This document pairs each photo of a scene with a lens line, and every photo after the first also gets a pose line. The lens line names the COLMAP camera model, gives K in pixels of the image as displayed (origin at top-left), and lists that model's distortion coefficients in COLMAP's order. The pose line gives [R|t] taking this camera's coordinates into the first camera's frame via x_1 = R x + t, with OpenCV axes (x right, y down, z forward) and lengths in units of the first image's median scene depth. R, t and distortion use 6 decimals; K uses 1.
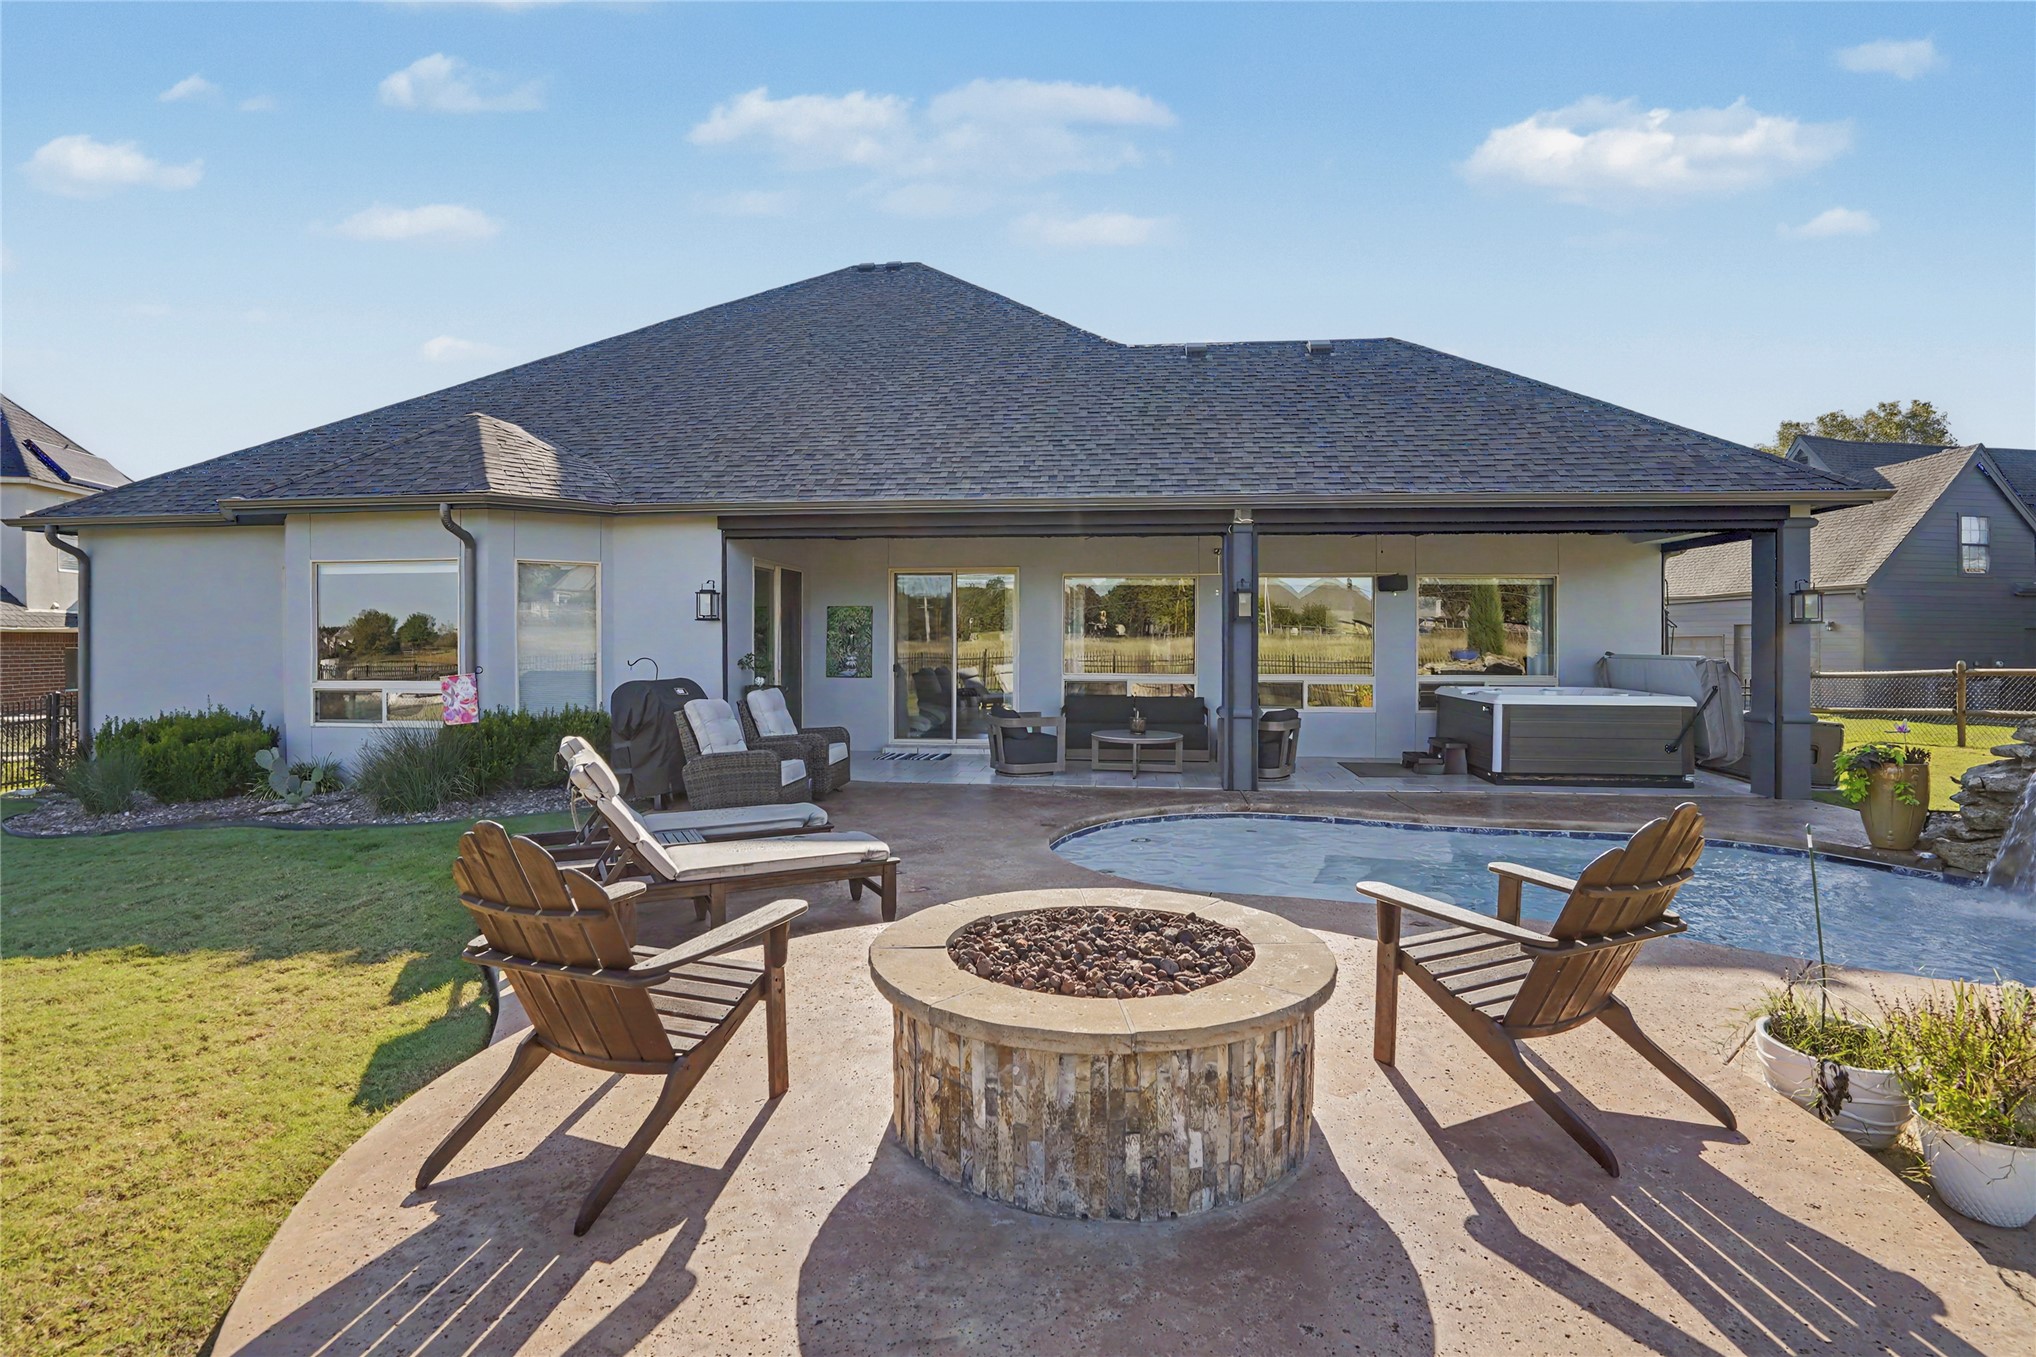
lens RADIAL K [[972.5, 0, 1015.0], [0, 972.5, 647.7], [0, 0, 1]] dist [-0.029694, -0.000121]
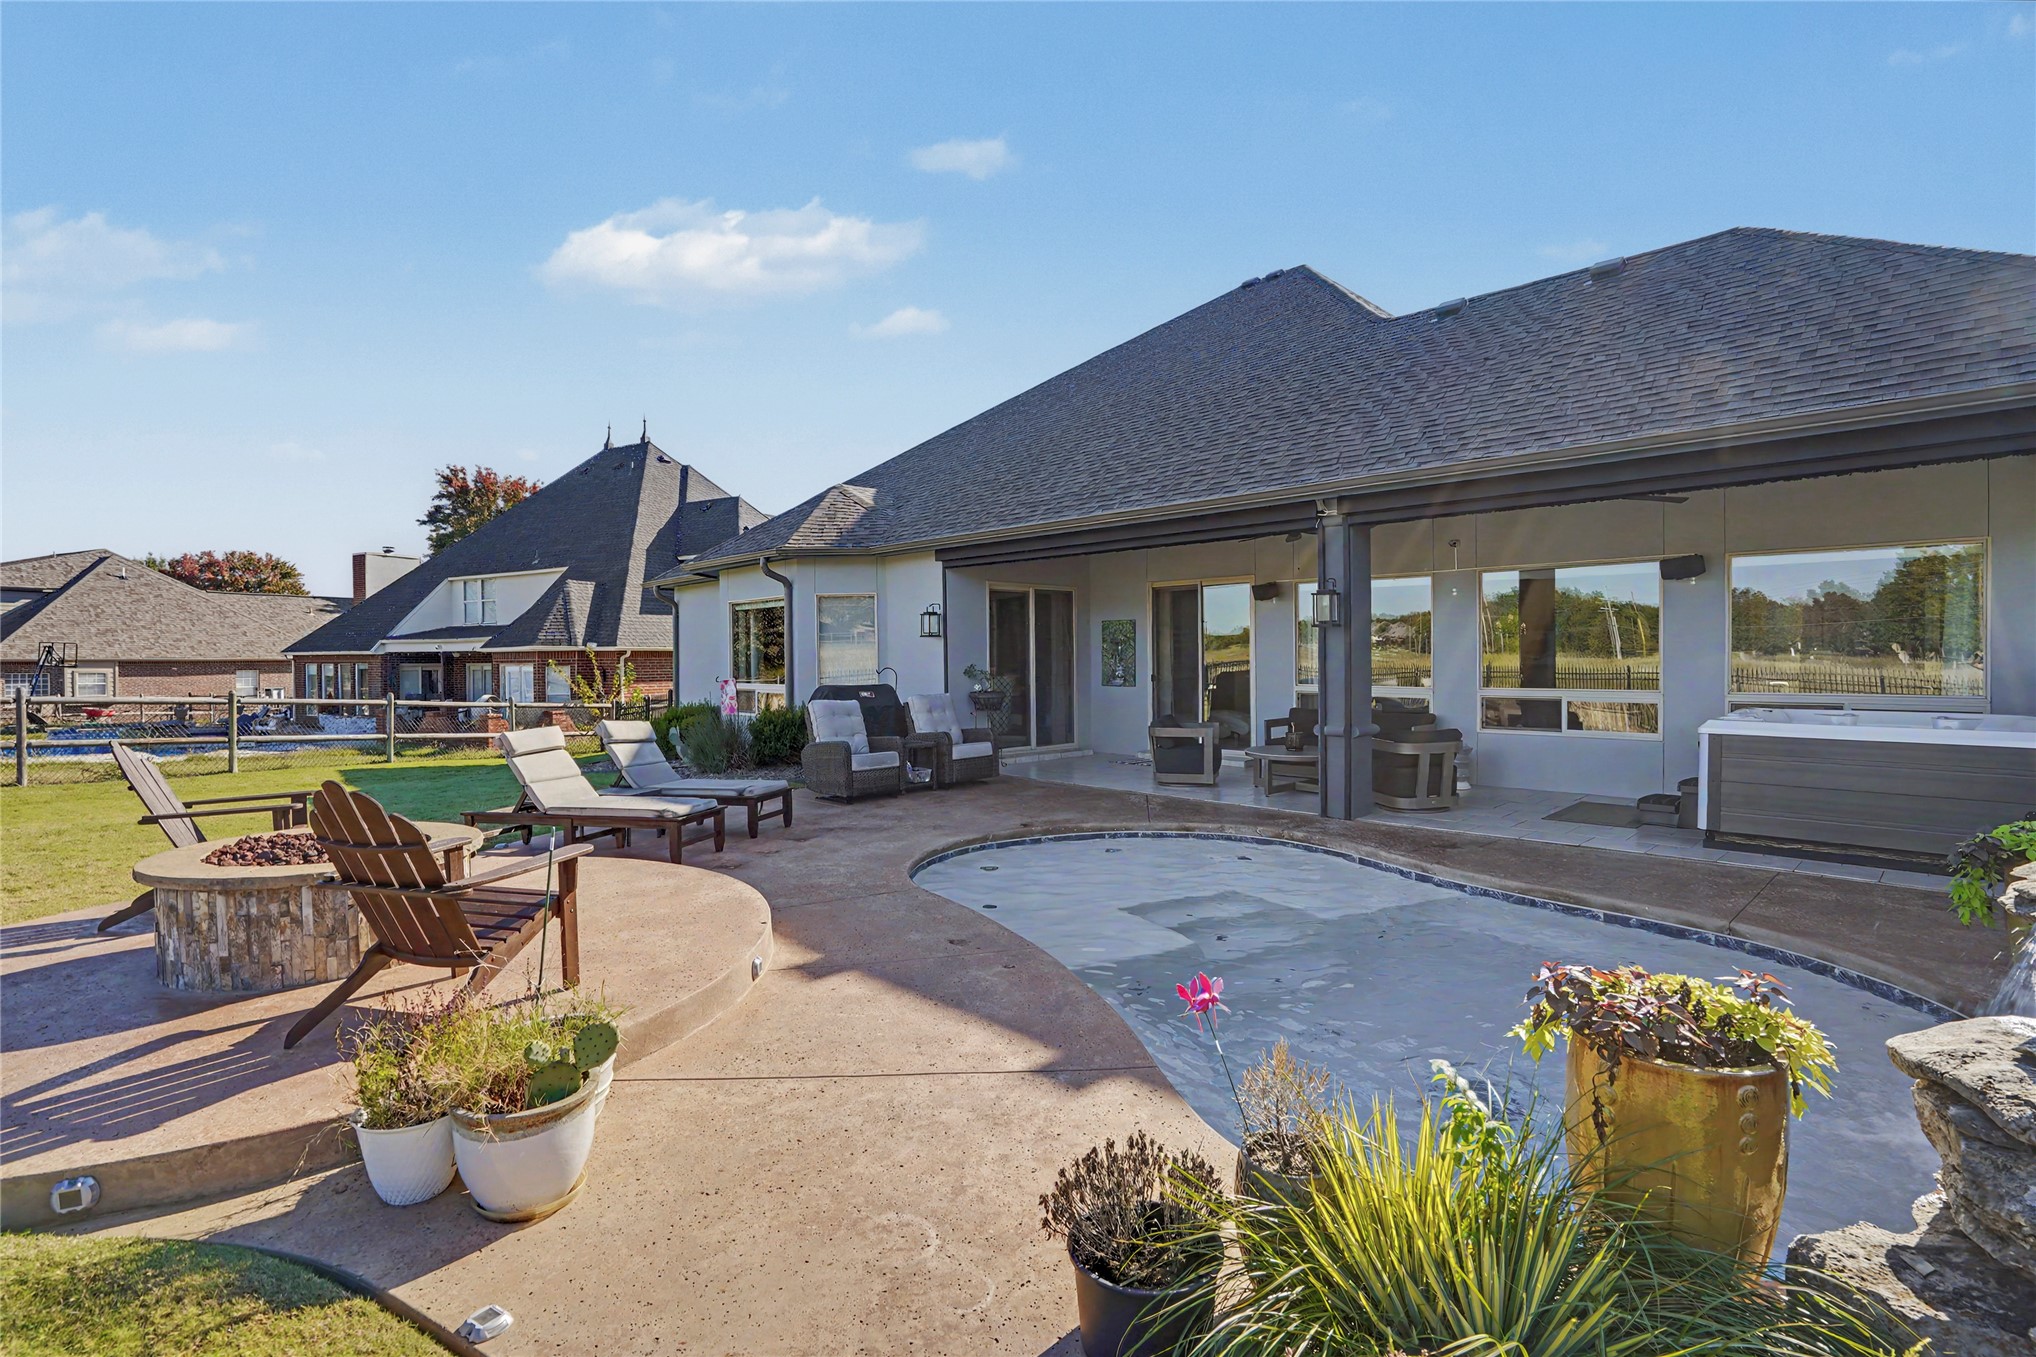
lens RADIAL K [[959.0, 0, 1010.6], [0, 959.0, 628.9], [0, 0, 1]] dist [-0.000771, 0.000189]
pose [[0.773386, -0.026749, -0.633371, 0.558403], [0.006559, 0.999394, -0.034198, 0.003798], [0.633902, 0.022293, 0.773092, 0.141256]]
